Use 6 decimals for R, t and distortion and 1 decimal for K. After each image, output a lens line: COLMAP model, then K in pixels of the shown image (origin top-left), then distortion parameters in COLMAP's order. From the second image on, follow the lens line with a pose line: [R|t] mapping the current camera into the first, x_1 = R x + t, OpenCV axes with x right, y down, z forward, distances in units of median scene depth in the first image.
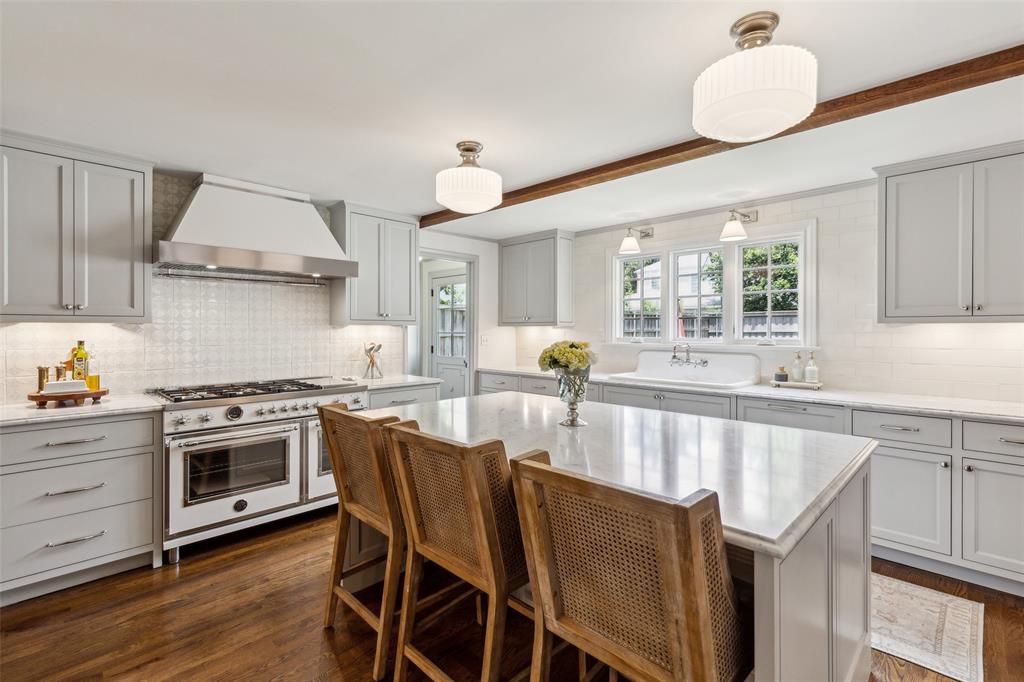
lens RADIAL K [[463.9, 0, 517.7], [0, 463.9, 336.7], [0, 0, 1]] dist [-0.001371, -0.000450]
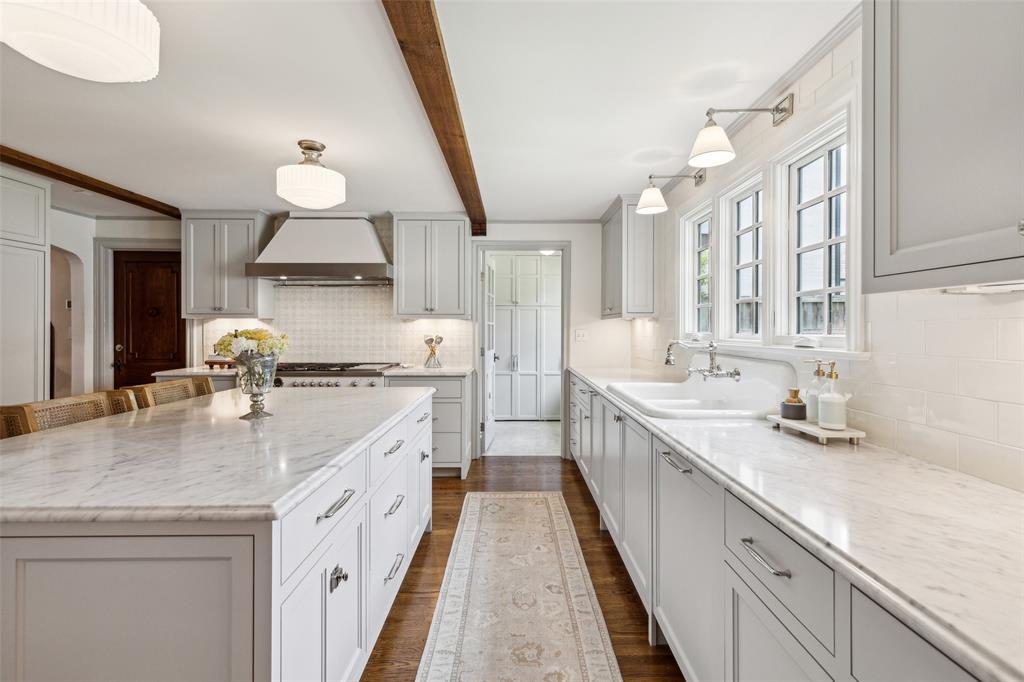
lens RADIAL K [[463.9, 0, 516.7], [0, 463.9, 331.3], [0, 0, 1]] dist [-0.001371, -0.000450]
pose [[0.712017, 0.005911, -0.702138, 0.684583], [-0.010592, 0.999941, -0.002323, 0.005572], [0.702083, 0.009091, 0.712037, 0.414358]]
